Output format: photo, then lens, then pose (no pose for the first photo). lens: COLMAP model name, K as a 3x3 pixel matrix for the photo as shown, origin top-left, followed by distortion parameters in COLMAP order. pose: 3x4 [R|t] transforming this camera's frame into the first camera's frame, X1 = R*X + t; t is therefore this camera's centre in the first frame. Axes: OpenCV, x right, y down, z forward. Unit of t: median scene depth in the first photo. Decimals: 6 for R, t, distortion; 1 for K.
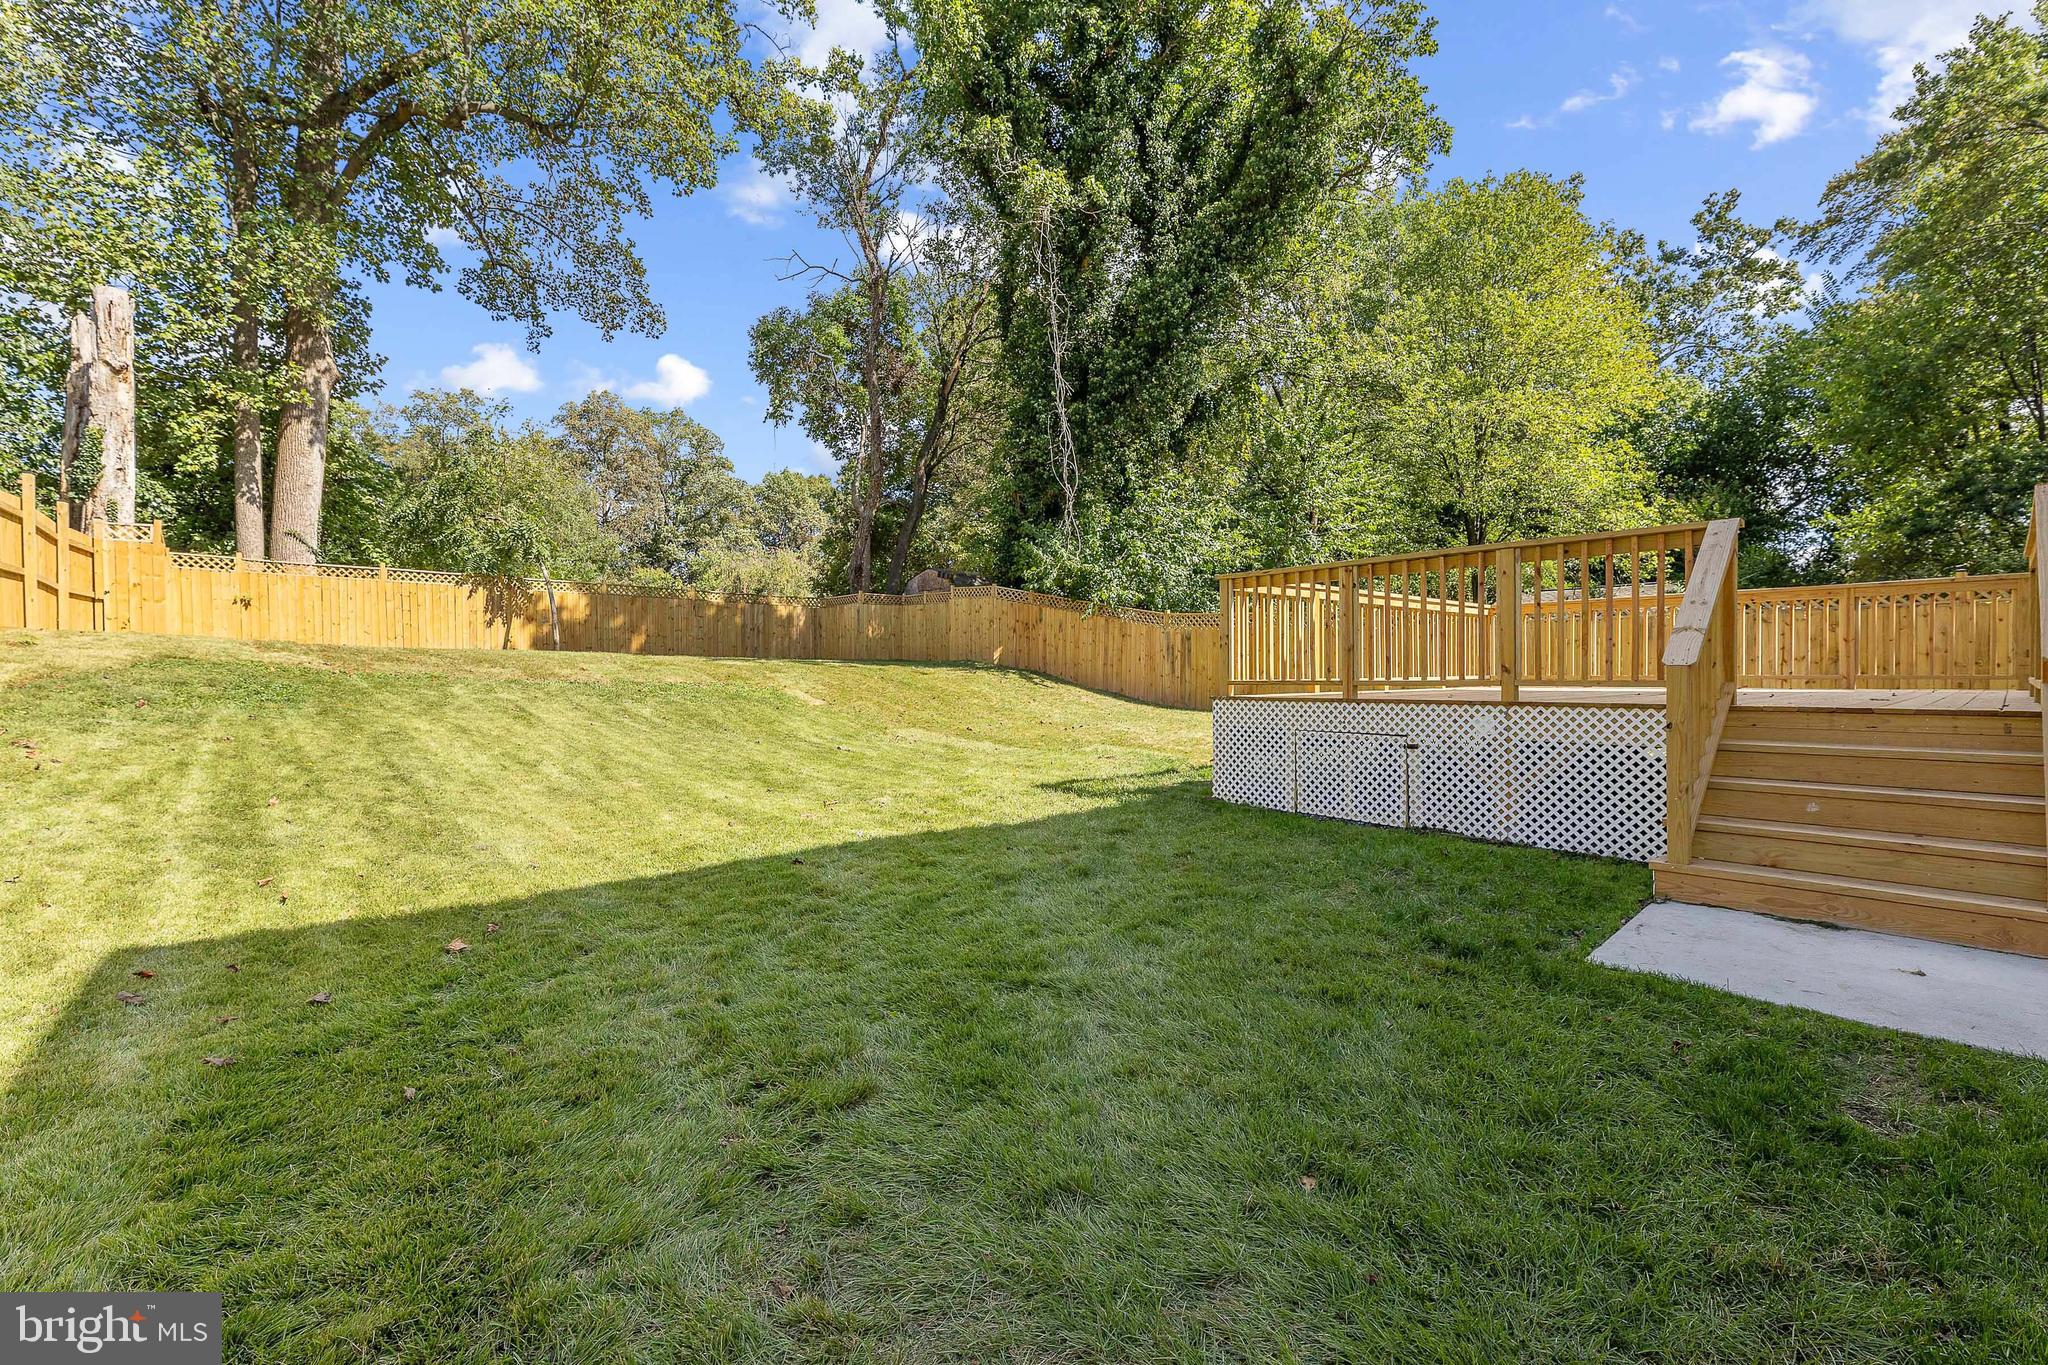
lens RADIAL K [[868.9, 0, 1037.2], [0, 868.9, 679.5], [0, 0, 1]] dist [0.002947, -0.000327]
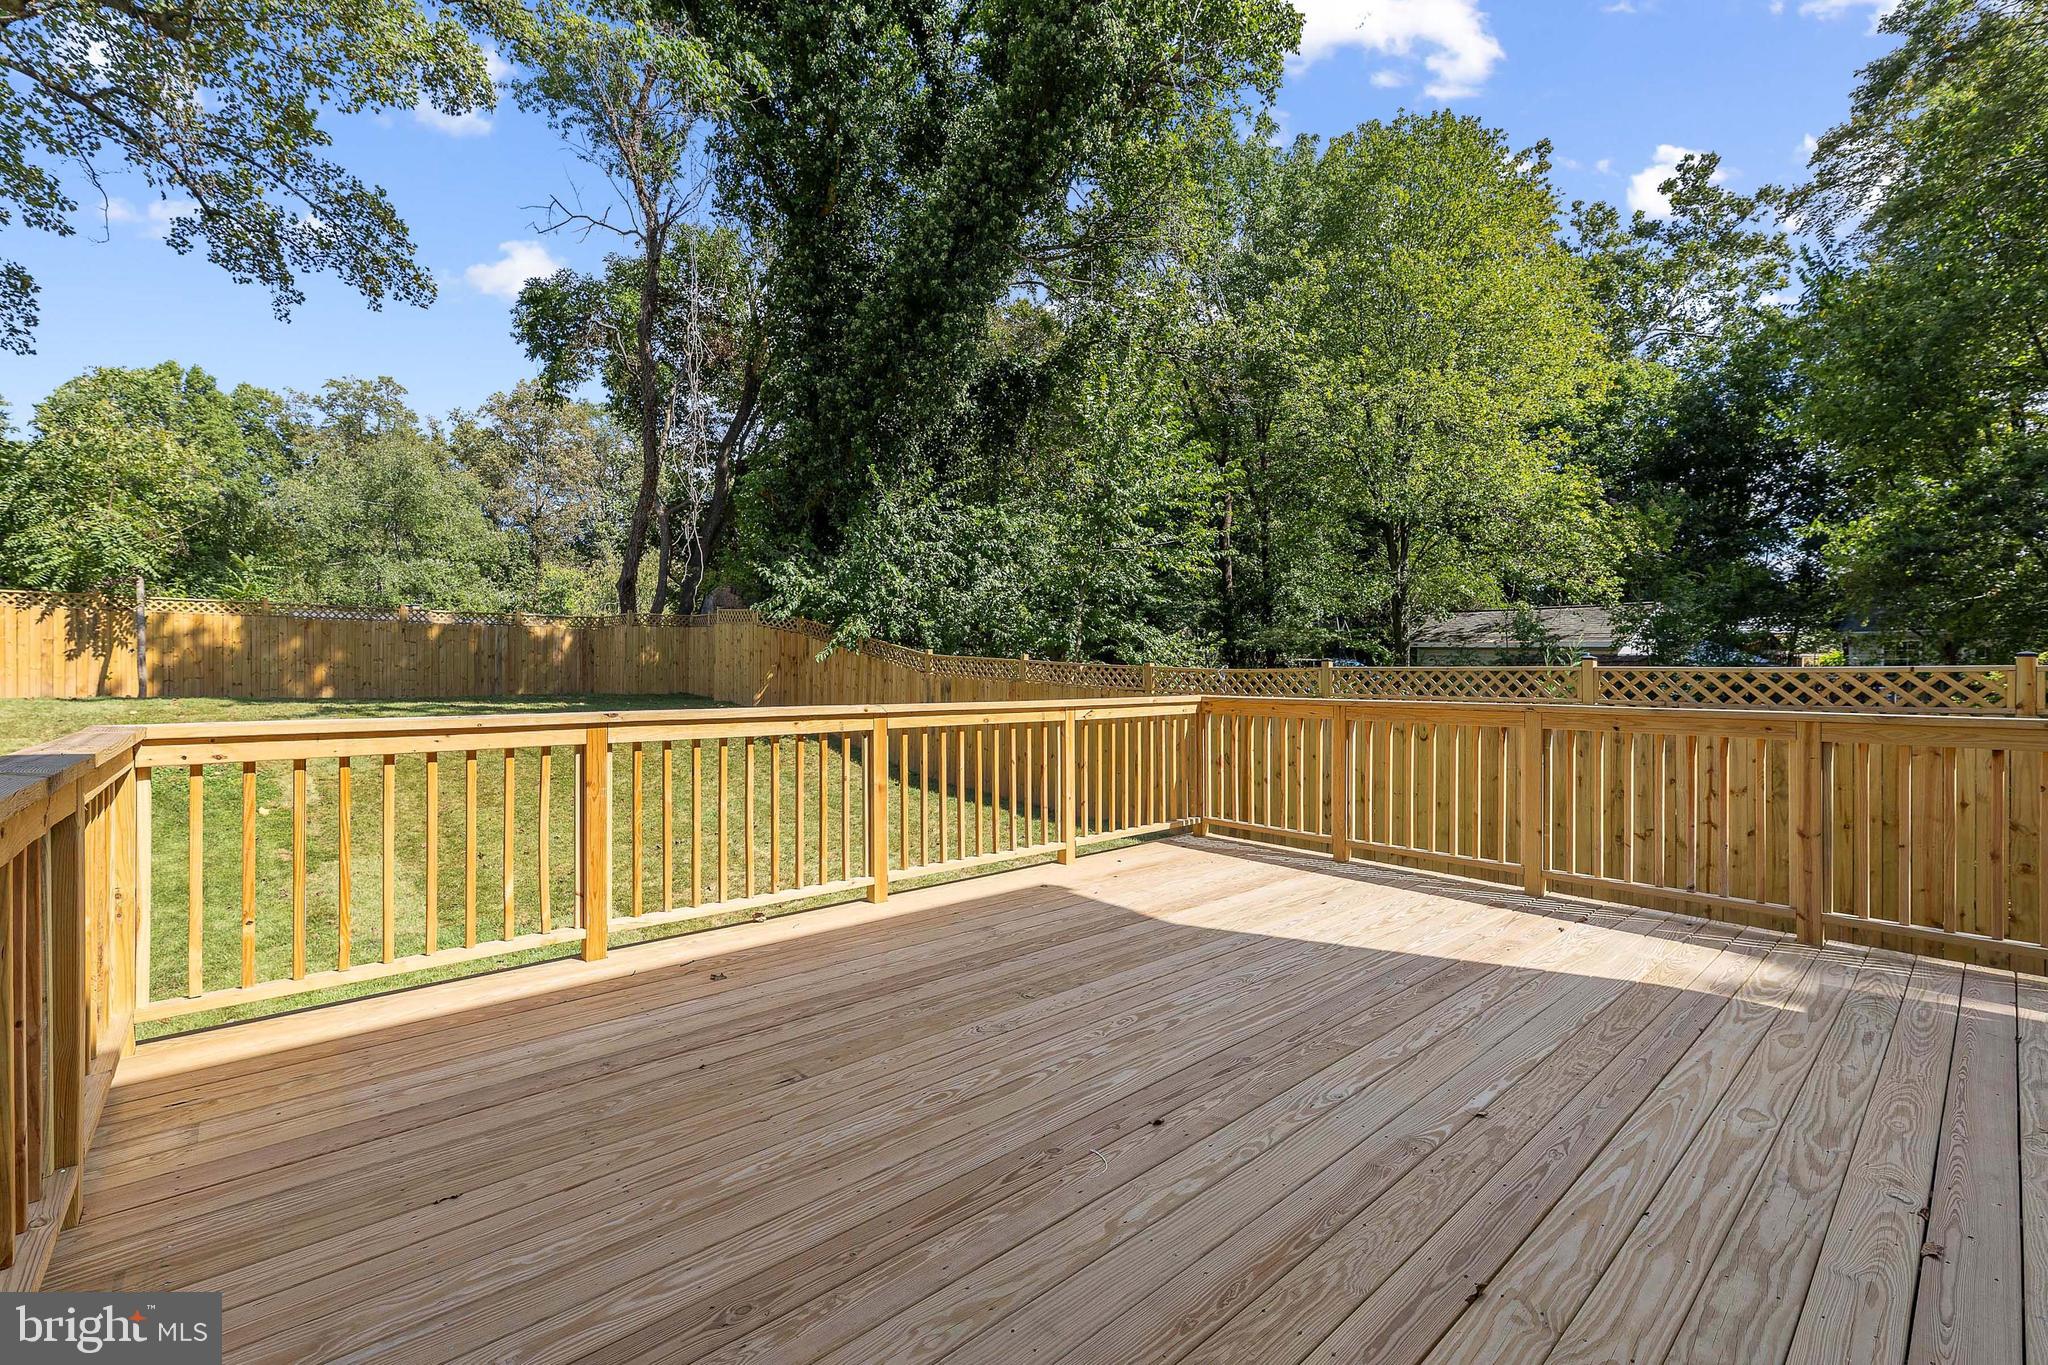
lens RADIAL K [[868.9, 0, 1023.5], [0, 868.9, 667.4], [0, 0, 1]] dist [0.002947, -0.000327]
pose [[0.999910, 0.010693, -0.008158, 0.157554], [-0.010774, 0.999892, -0.009994, -0.038578], [0.008050, 0.010081, 0.999917, 0.162182]]
